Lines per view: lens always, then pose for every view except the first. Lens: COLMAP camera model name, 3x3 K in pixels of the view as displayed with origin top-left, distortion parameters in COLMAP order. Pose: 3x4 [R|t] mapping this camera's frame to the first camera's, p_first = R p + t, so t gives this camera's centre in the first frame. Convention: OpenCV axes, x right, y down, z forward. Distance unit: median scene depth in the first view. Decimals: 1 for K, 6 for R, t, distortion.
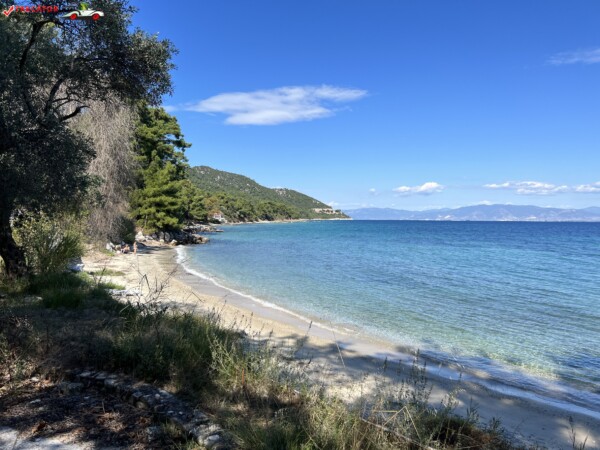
lens RADIAL K [[447.8, 0, 306.6], [0, 447.8, 212.5], [0, 0, 1]] dist [0.054312, -0.064110]
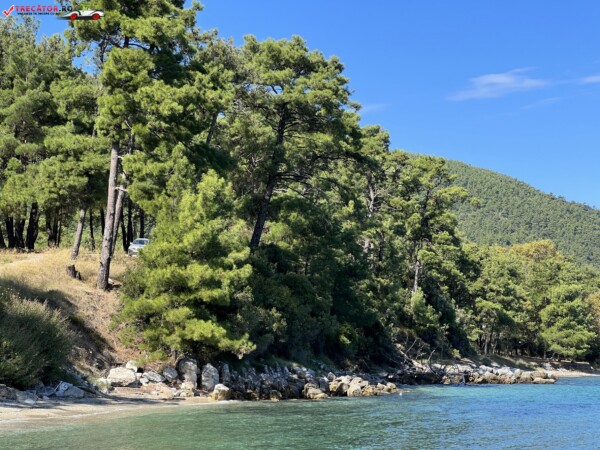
lens RADIAL K [[1329.8, 0, 298.2], [0, 1329.8, 211.3], [0, 0, 1]] dist [0.241529, 0.000000]
pose [[0.866191, -0.060617, -0.496023, 0.307054], [0.010588, 0.994619, -0.103060, 0.034573], [0.499601, 0.084018, 0.862171, 0.094736]]
